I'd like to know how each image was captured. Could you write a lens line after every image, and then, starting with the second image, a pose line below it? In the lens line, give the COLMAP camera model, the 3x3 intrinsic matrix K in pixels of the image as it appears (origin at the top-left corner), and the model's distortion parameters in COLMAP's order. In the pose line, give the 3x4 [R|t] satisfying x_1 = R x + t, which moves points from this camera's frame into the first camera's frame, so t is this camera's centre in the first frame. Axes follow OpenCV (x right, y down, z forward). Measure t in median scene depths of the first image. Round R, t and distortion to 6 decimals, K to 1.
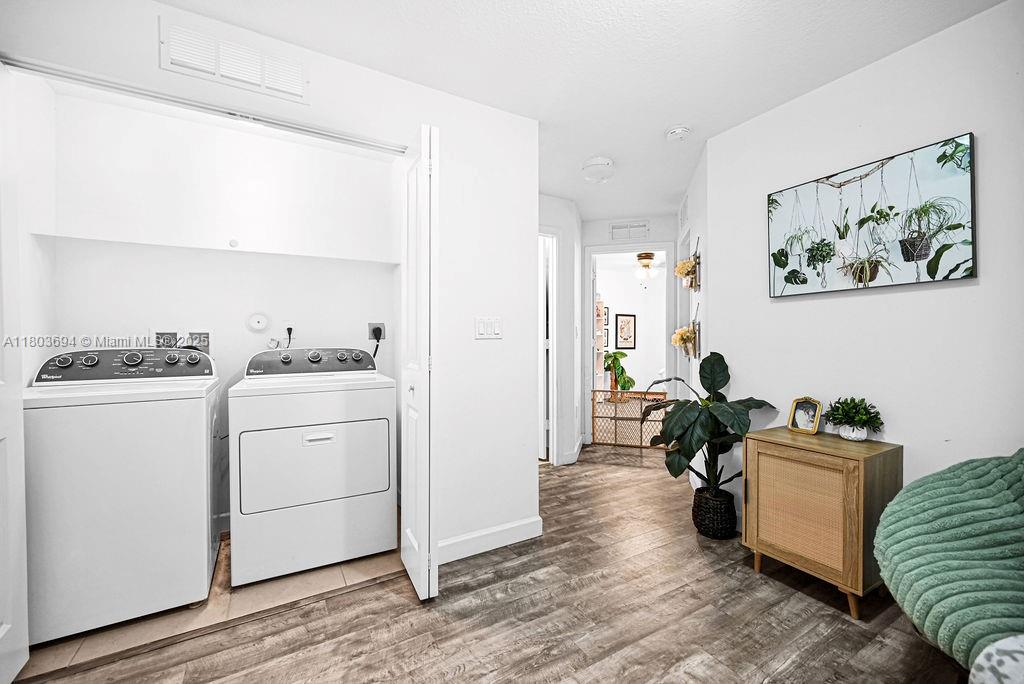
lens RADIAL K [[414.9, 0, 510.3], [0, 414.9, 338.7], [0, 0, 1]] dist [-0.001737, 0.000231]
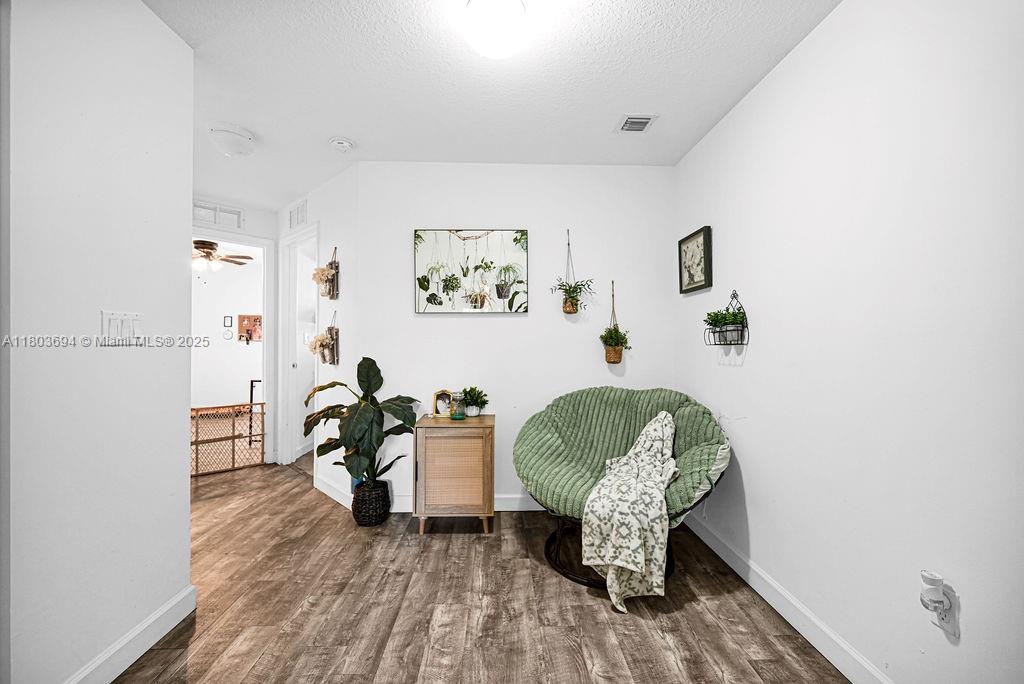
lens RADIAL K [[414.9, 0, 513.3], [0, 414.9, 343.7], [0, 0, 1]] dist [-0.001737, 0.000231]
pose [[0.469696, 0.008751, 0.882785, -0.393503], [-0.009580, 0.999943, -0.004816, -0.004548], [-0.882776, -0.006195, 0.469753, 0.185437]]
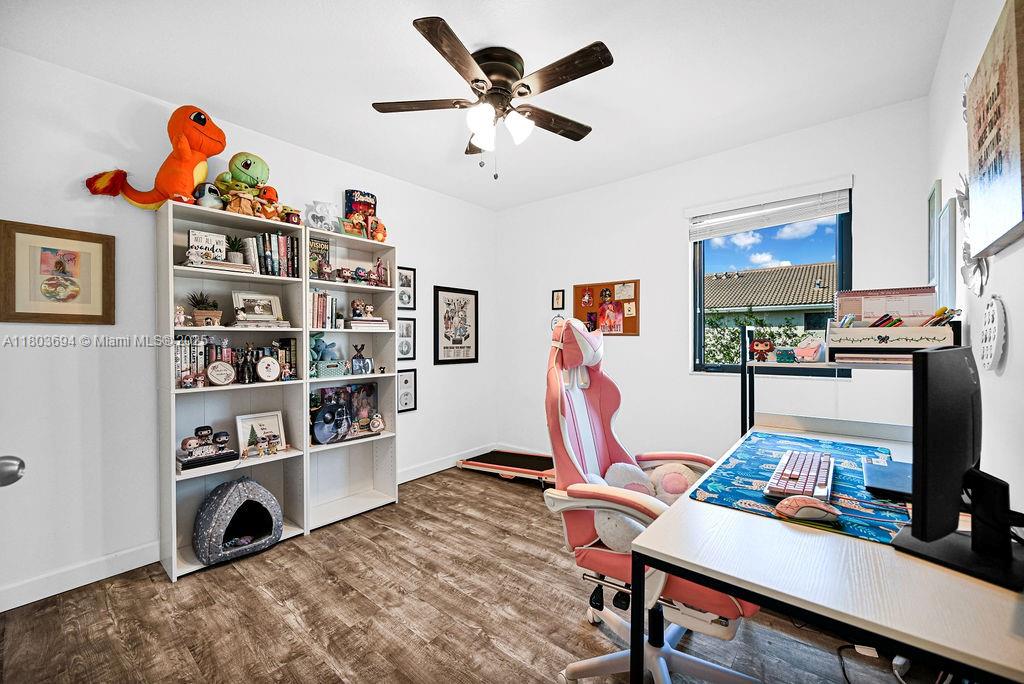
lens RADIAL K [[414.9, 0, 514.8], [0, 414.9, 340.1], [0, 0, 1]] dist [-0.001737, 0.000231]
pose [[0.940152, -0.004053, 0.340730, 0.776852], [0.001536, 0.999969, 0.007658, -0.017476], [-0.340751, -0.006676, 0.940130, 2.325616]]
